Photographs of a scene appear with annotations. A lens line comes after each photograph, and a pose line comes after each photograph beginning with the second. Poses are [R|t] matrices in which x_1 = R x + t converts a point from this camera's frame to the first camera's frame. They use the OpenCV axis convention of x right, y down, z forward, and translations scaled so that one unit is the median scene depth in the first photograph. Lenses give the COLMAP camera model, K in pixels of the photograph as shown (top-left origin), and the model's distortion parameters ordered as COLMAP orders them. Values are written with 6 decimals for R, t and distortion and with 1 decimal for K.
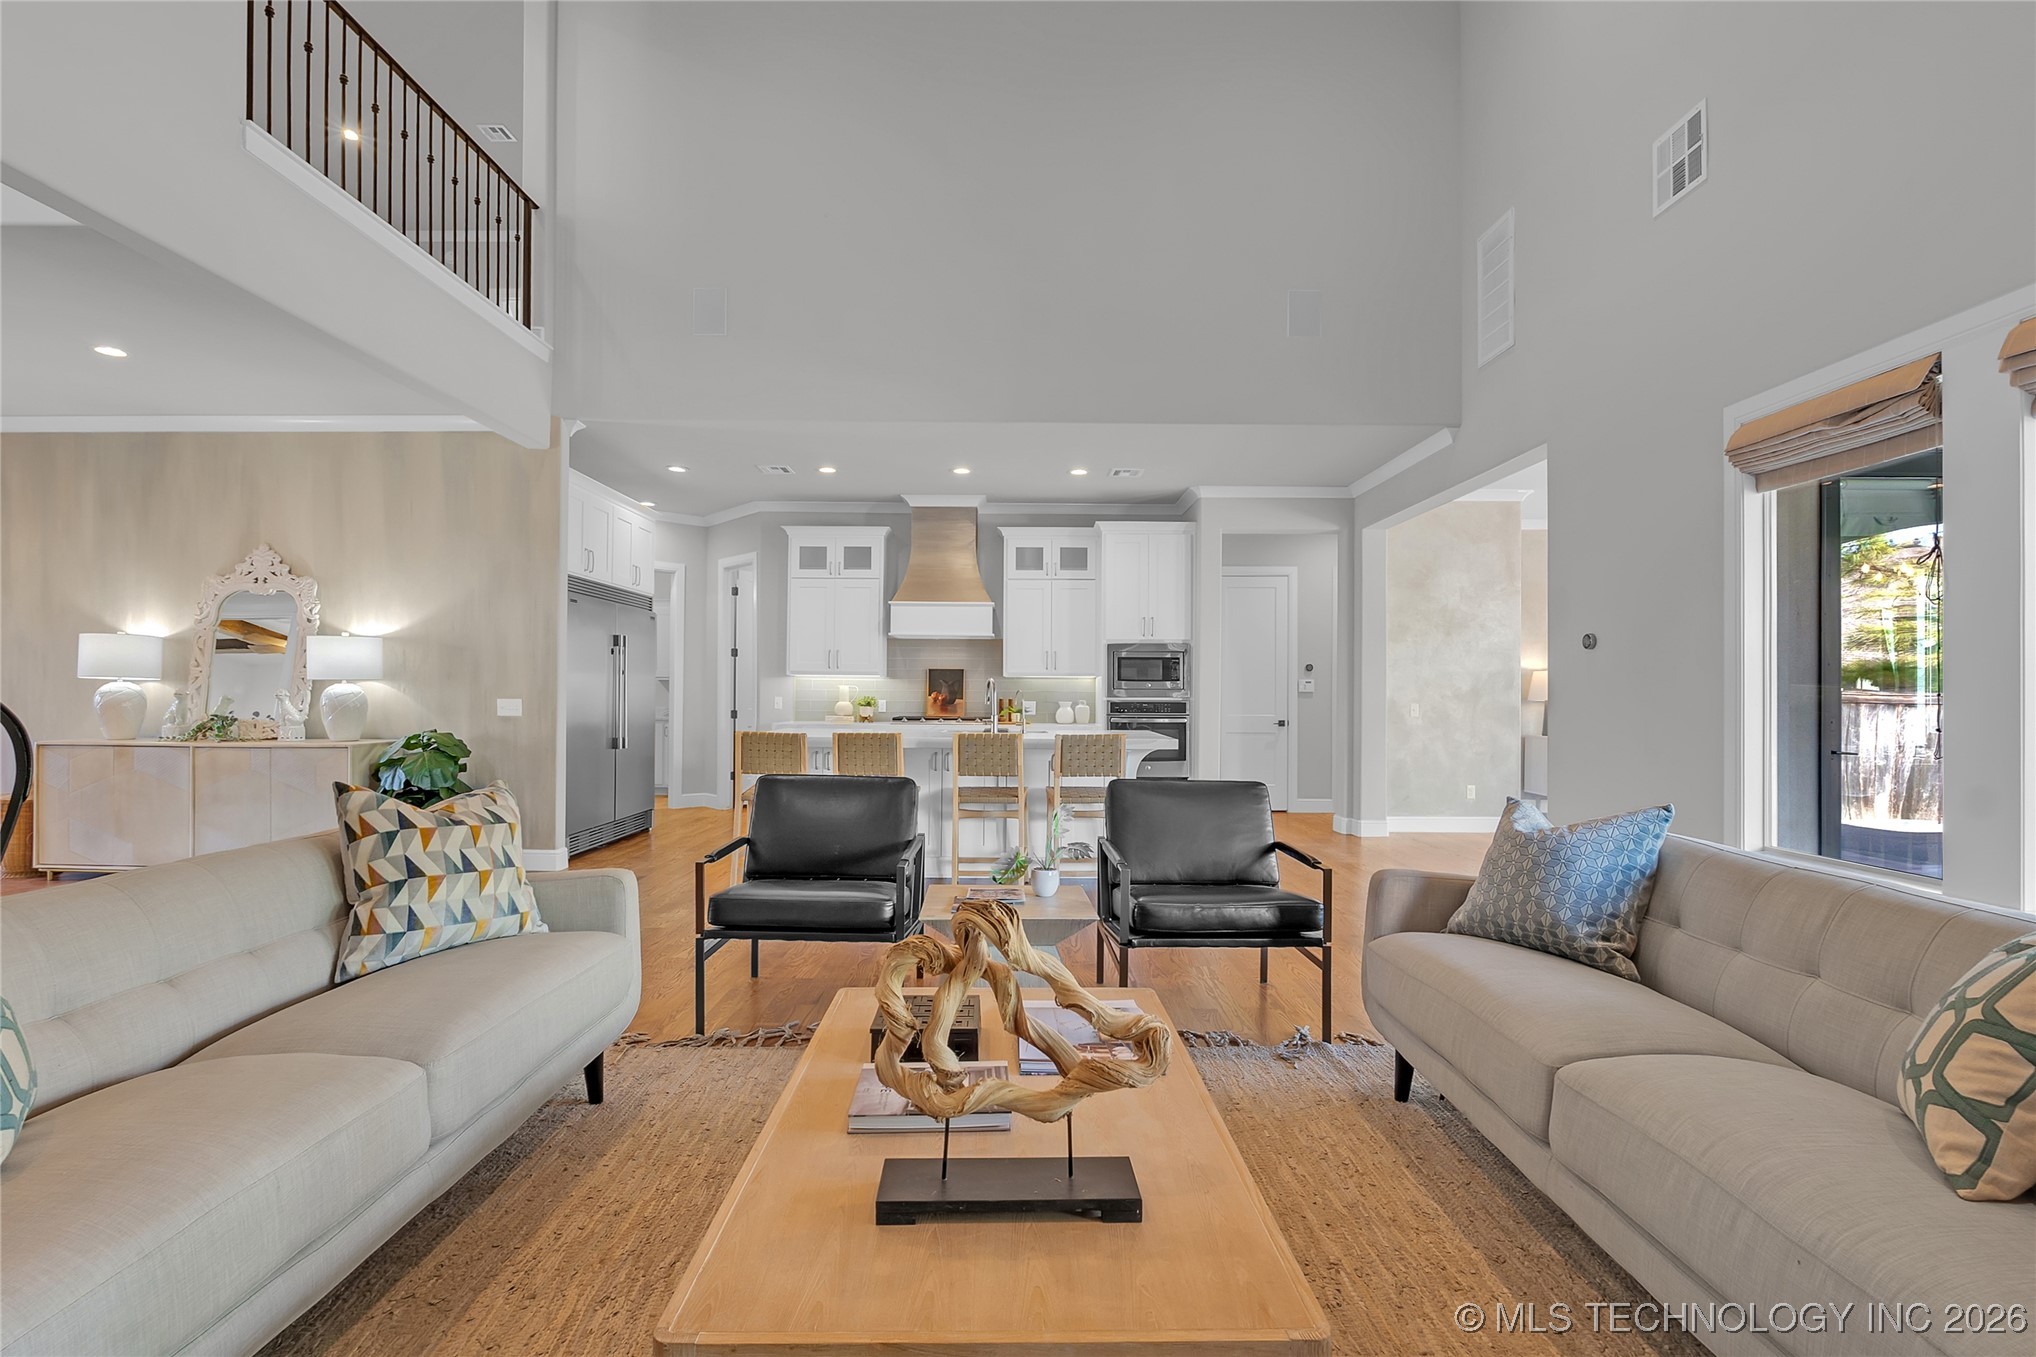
lens RADIAL K [[958.1, 0, 1004.3], [0, 958.1, 688.5], [0, 0, 1]] dist [-0.013865, 0.002638]
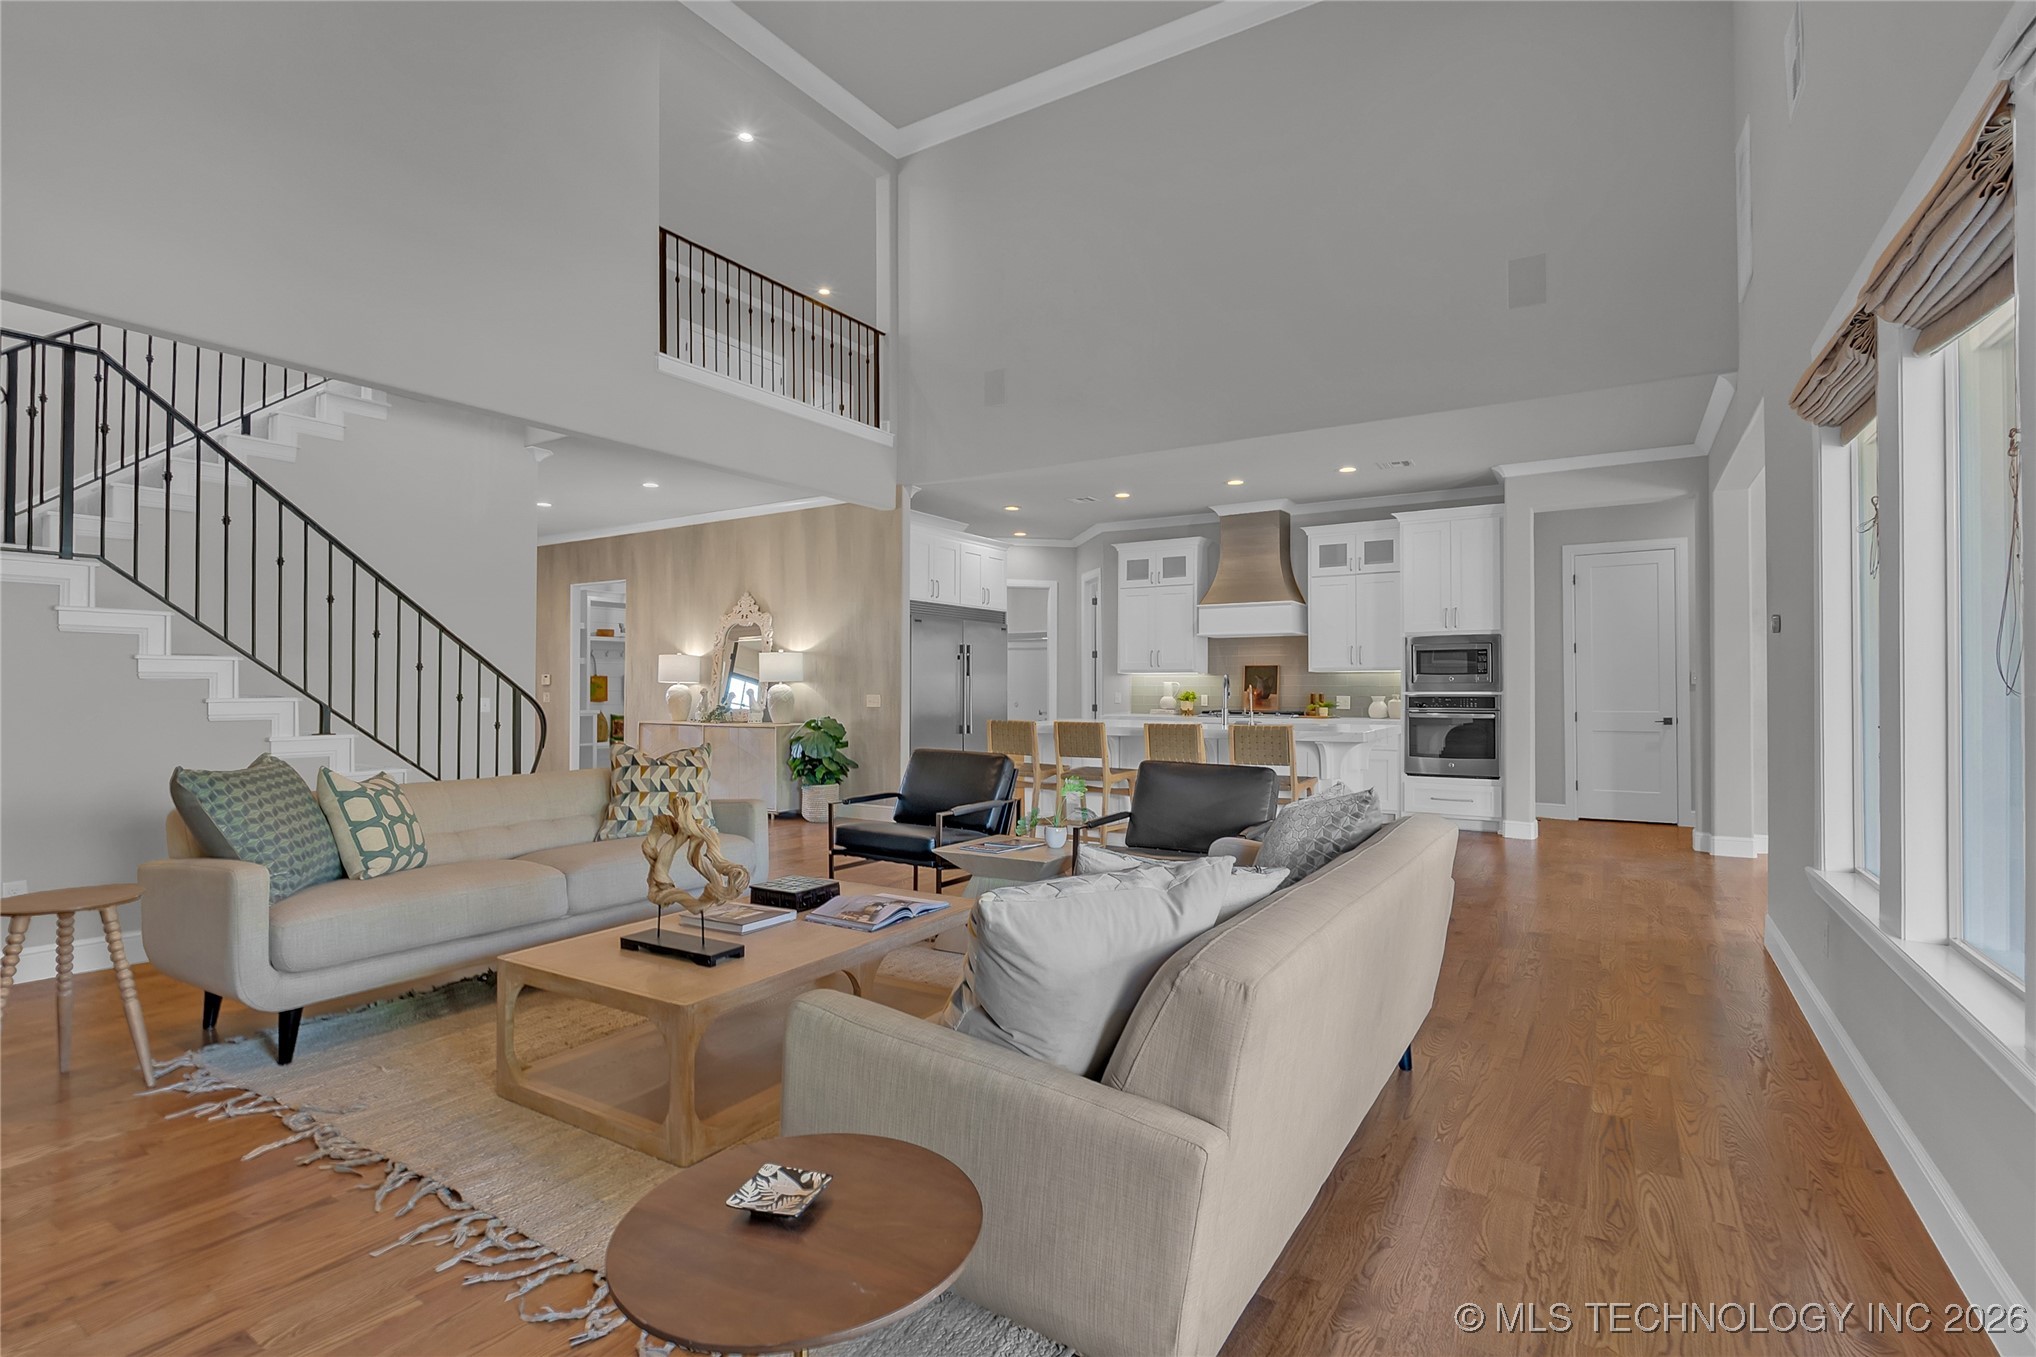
lens RADIAL K [[958.1, 0, 996.9], [0, 958.1, 686.7], [0, 0, 1]] dist [-0.013865, 0.002638]
pose [[0.843406, -0.006713, -0.537235, 0.333135], [0.008516, 0.999963, 0.000875, -0.000222], [0.537209, -0.005313, 0.843432, -0.061531]]
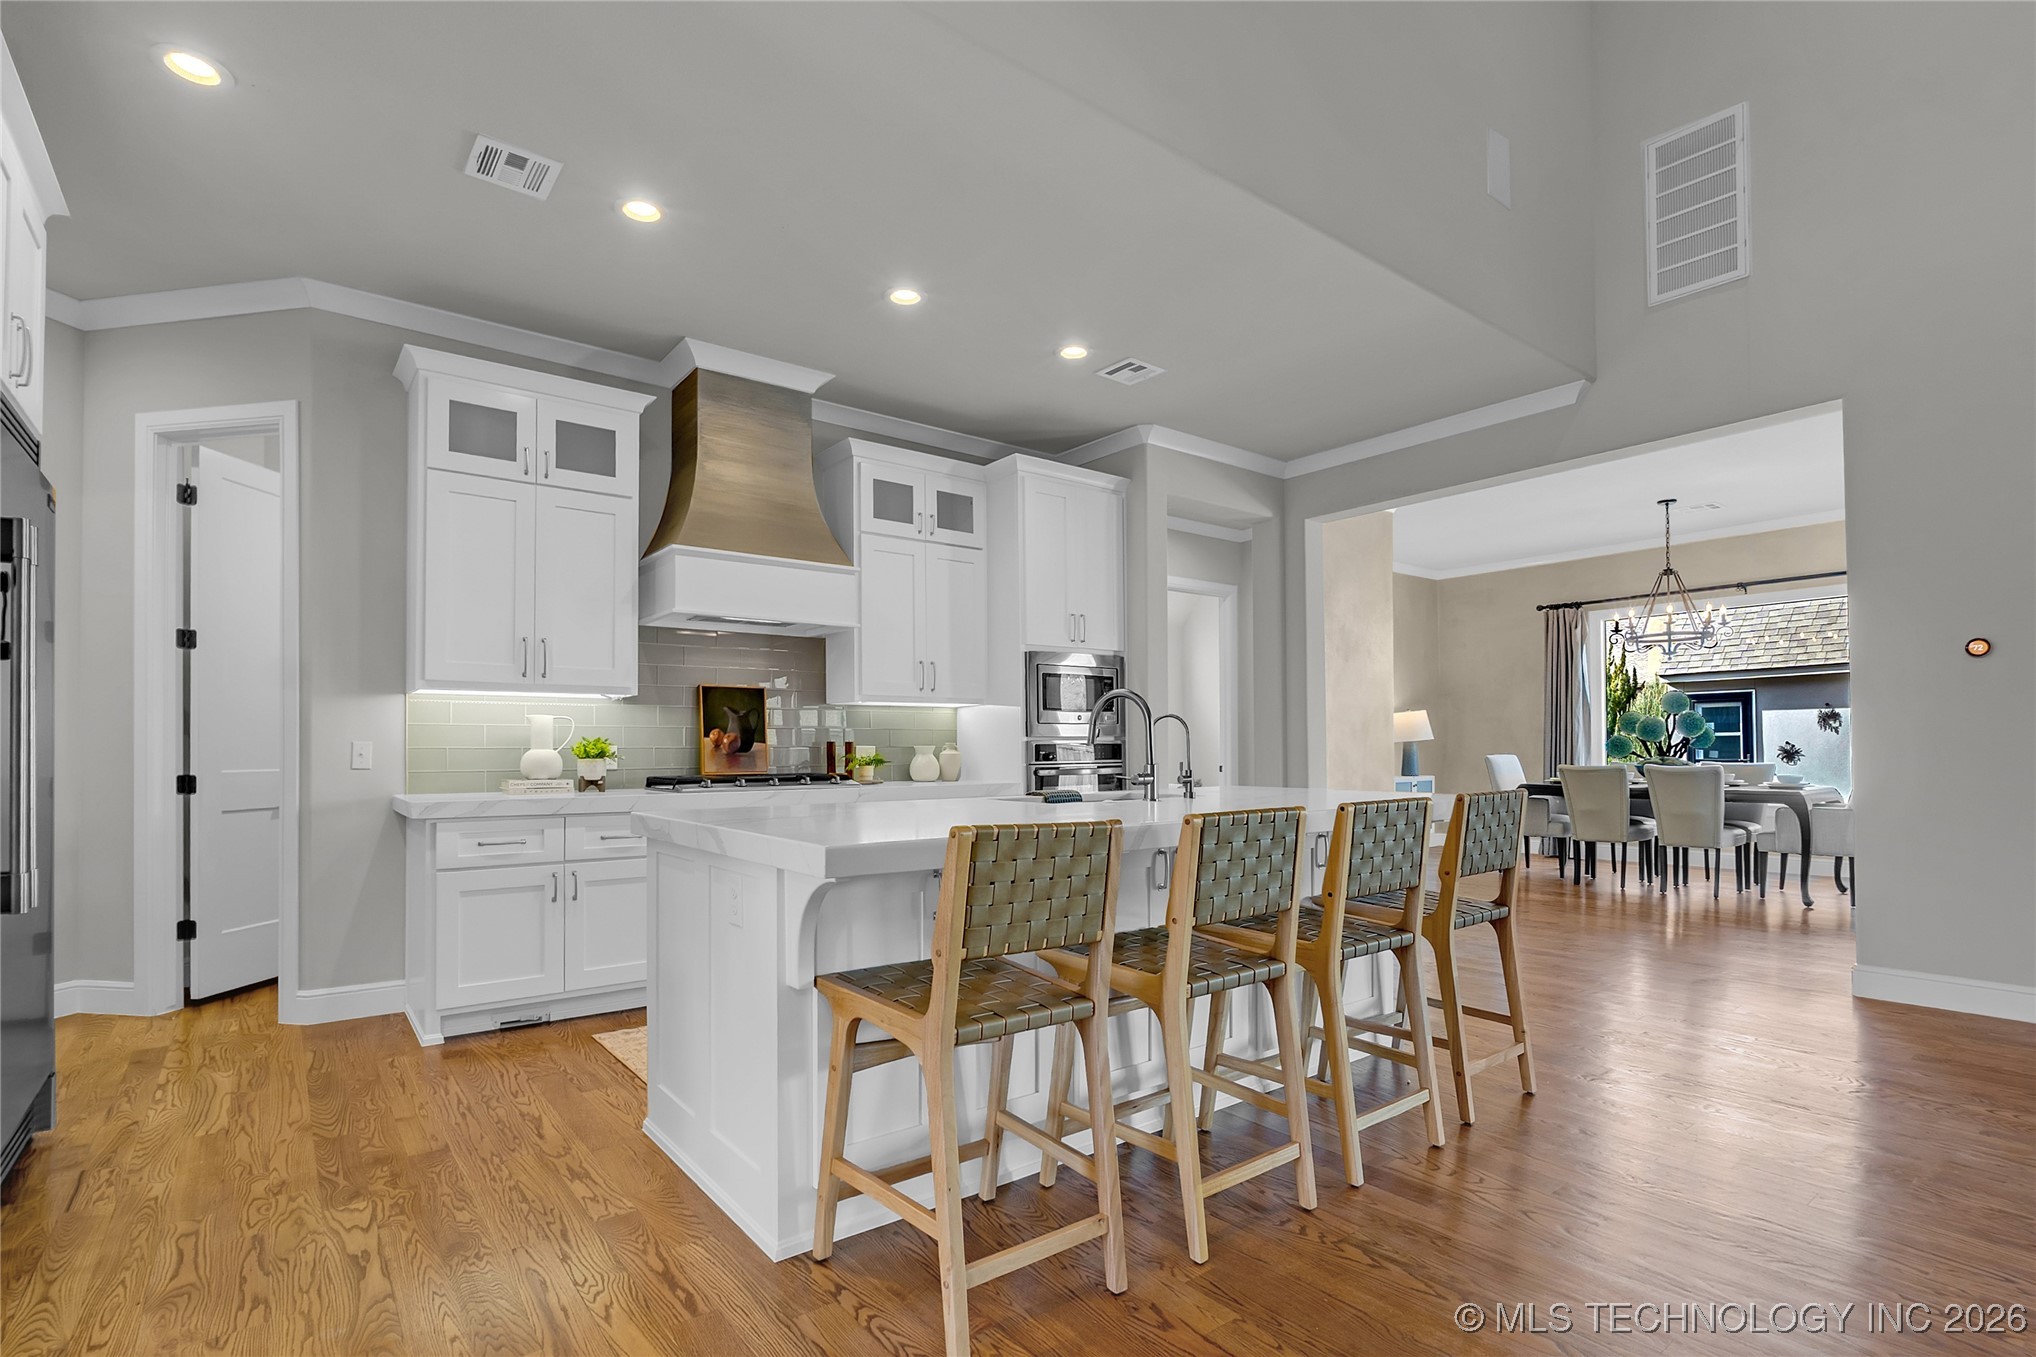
lens RADIAL K [[958.1, 0, 987.1], [0, 958.1, 738.2], [0, 0, 1]] dist [-0.013865, 0.002638]
pose [[0.792692, -0.003381, 0.609613, -0.353050], [0.009315, 0.999935, -0.006568, 0.016907], [-0.609551, 0.010885, 0.792672, 0.618484]]
